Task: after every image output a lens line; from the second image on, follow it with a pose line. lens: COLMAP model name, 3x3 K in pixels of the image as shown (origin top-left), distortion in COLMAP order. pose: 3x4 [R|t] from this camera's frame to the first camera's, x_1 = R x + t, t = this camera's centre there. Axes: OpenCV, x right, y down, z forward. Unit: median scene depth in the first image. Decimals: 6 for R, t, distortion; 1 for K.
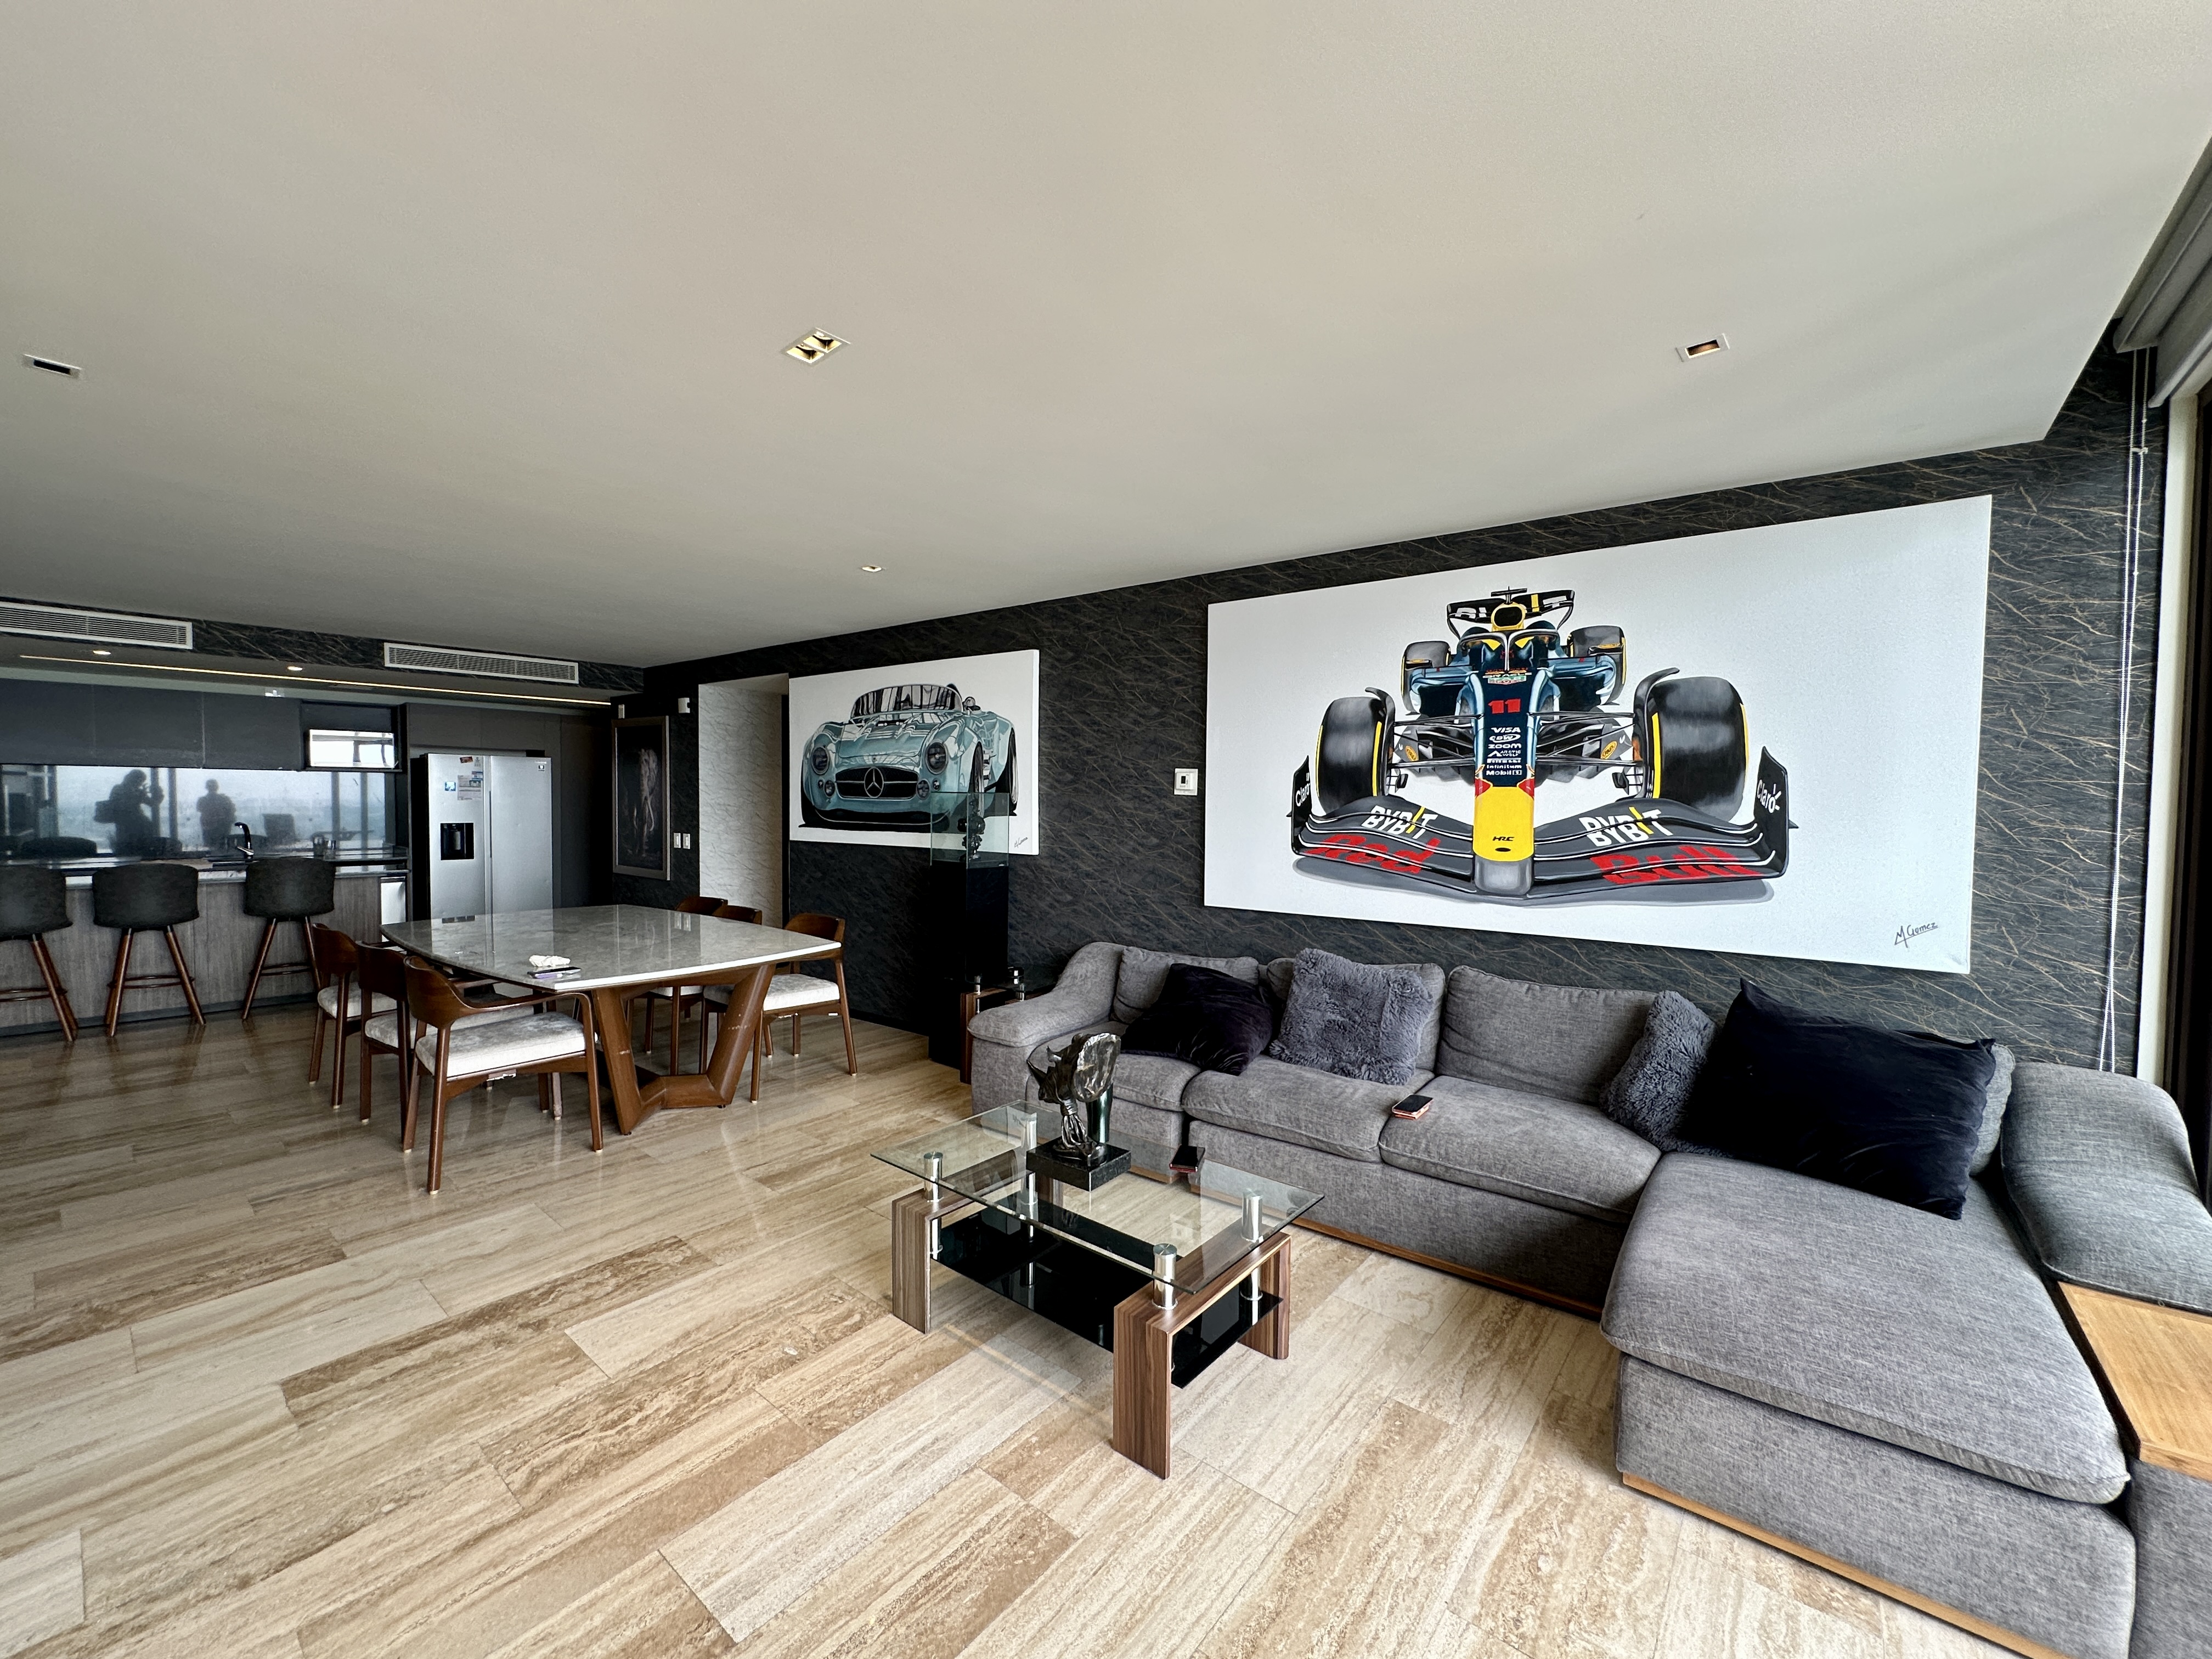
lens RADIAL K [[884.3, 0, 1106.0], [0, 884.3, 829.5], [0, 0, 1]] dist [-0.000384, 0.000212]
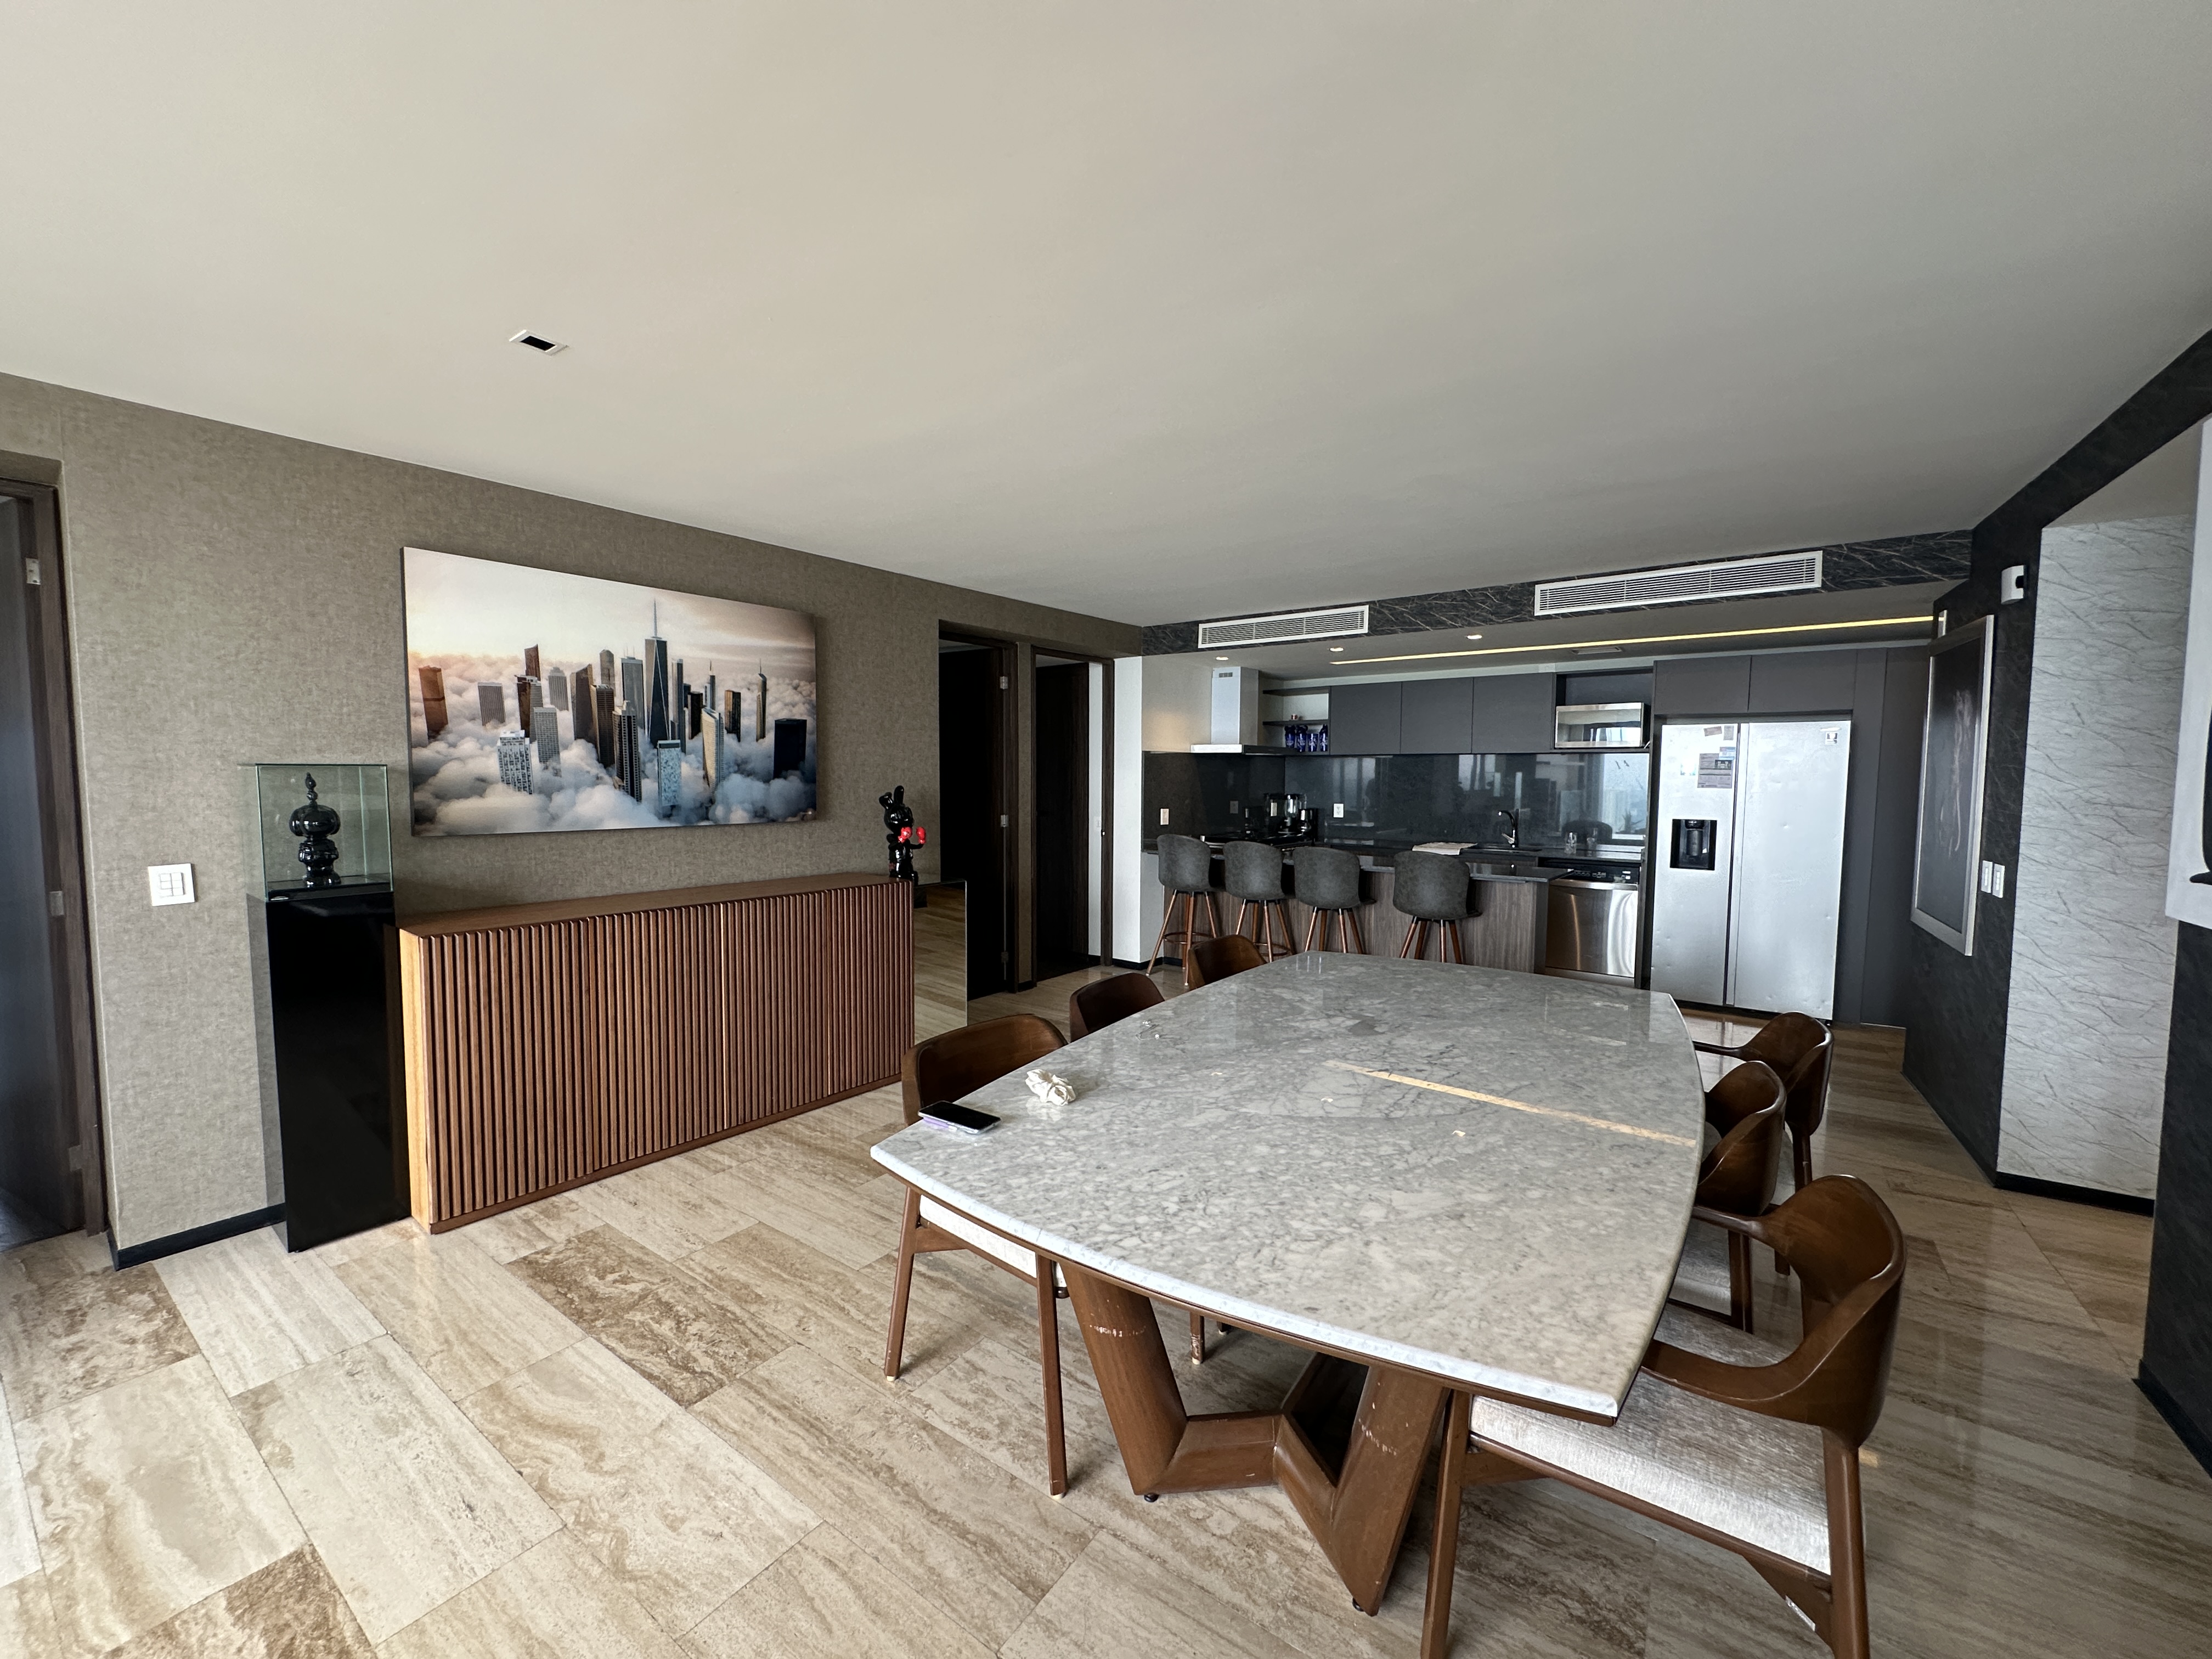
lens RADIAL K [[884.3, 0, 1106.0], [0, 884.3, 829.5], [0, 0, 1]] dist [-0.000384, 0.000212]
pose [[0.067558, 0.058076, -0.996024, -0.056839], [-0.037327, 0.997753, 0.055645, -0.027383], [0.997017, 0.033419, 0.069574, 0.612168]]
